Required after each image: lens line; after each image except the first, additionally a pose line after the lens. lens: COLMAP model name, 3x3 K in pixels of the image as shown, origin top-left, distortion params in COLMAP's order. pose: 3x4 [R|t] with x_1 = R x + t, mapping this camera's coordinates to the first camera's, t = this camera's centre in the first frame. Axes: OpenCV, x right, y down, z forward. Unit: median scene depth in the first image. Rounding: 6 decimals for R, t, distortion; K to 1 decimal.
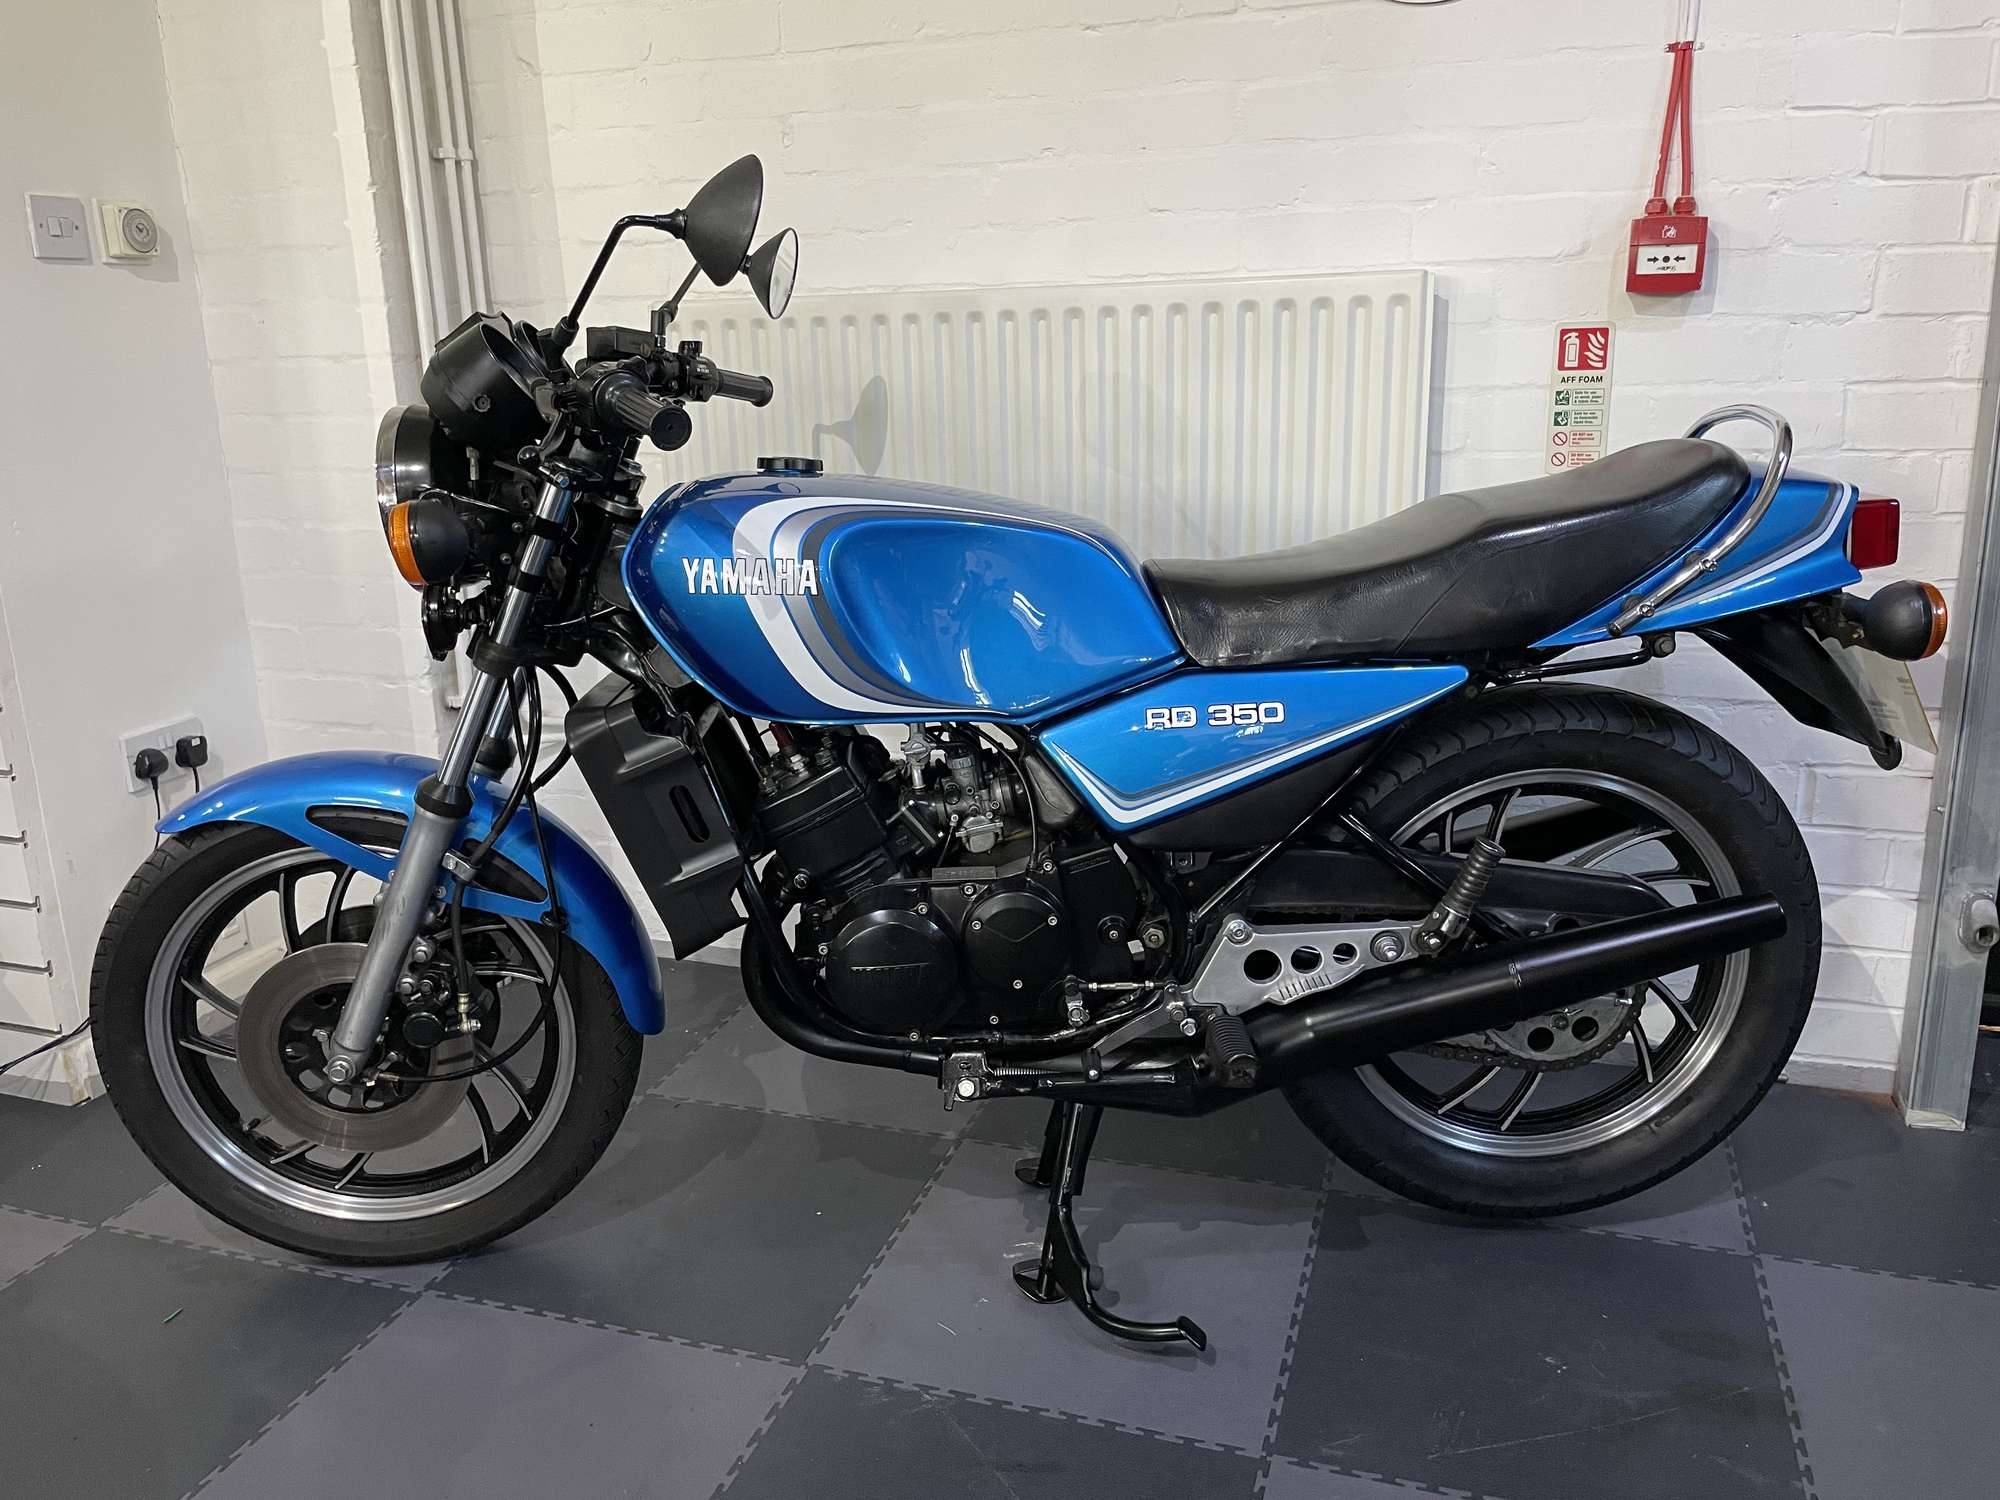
lens RADIAL K [[1511.8, 0, 1011.9], [0, 1511.8, 747.5], [0, 0, 1]] dist [0.023197, -0.027961]
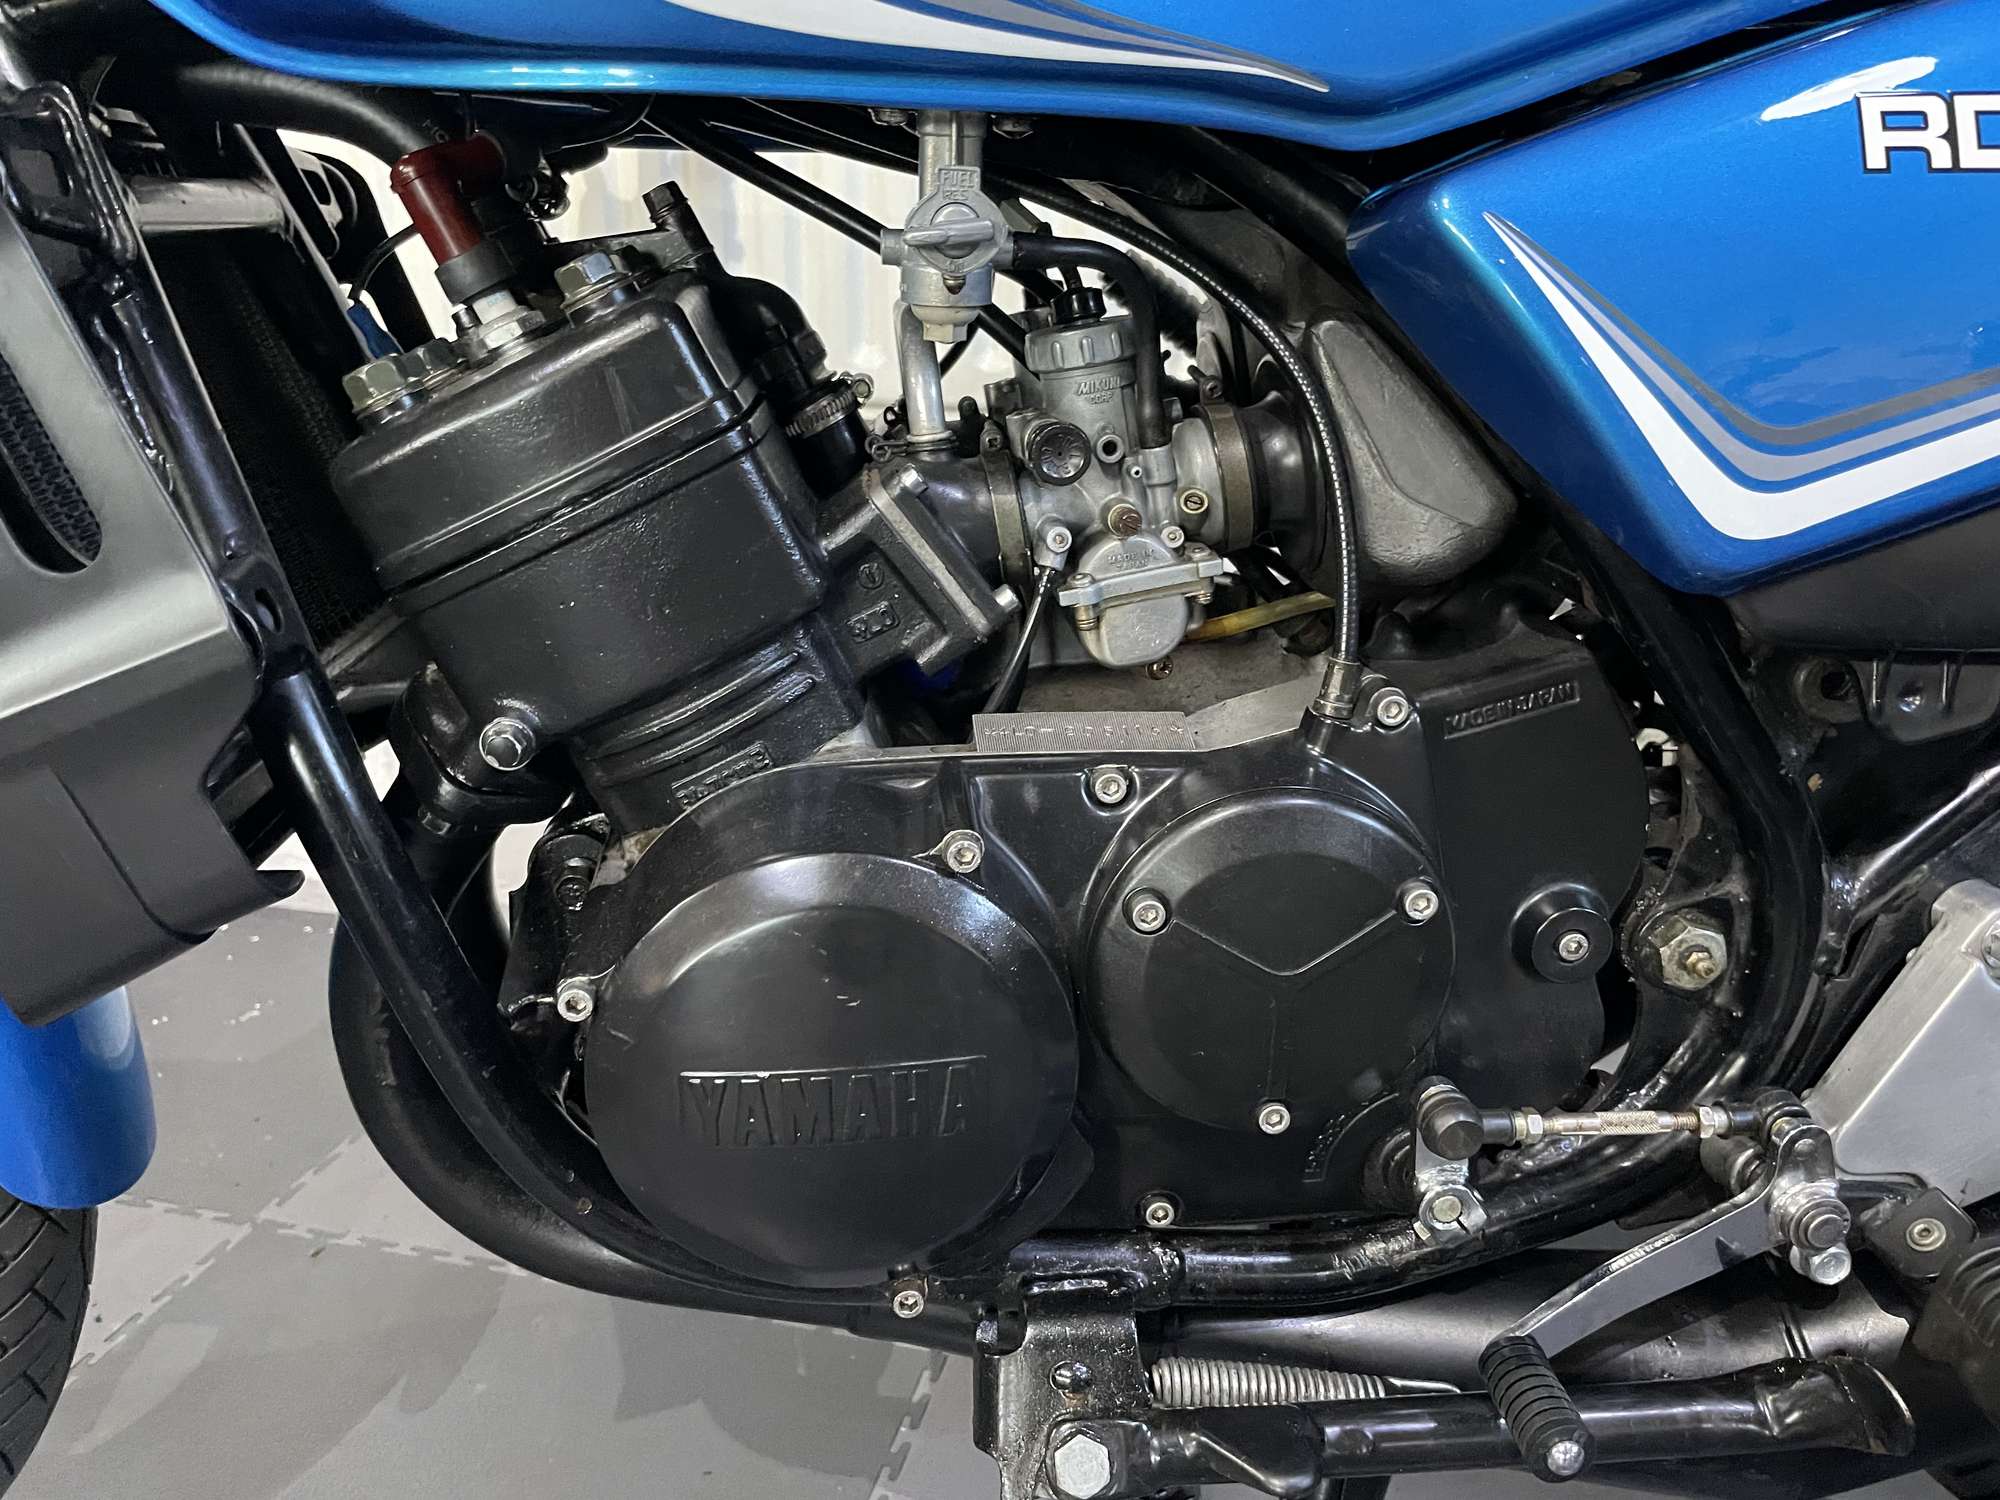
lens RADIAL K [[1511.8, 0, 1014.6], [0, 1511.8, 753.0], [0, 0, 1]] dist [0.023197, -0.027961]
pose [[0.995750, 0.019527, 0.089998, -0.071038], [-0.024636, 0.998126, 0.056016, 0.071046], [-0.088736, -0.057995, 0.994365, 0.707852]]
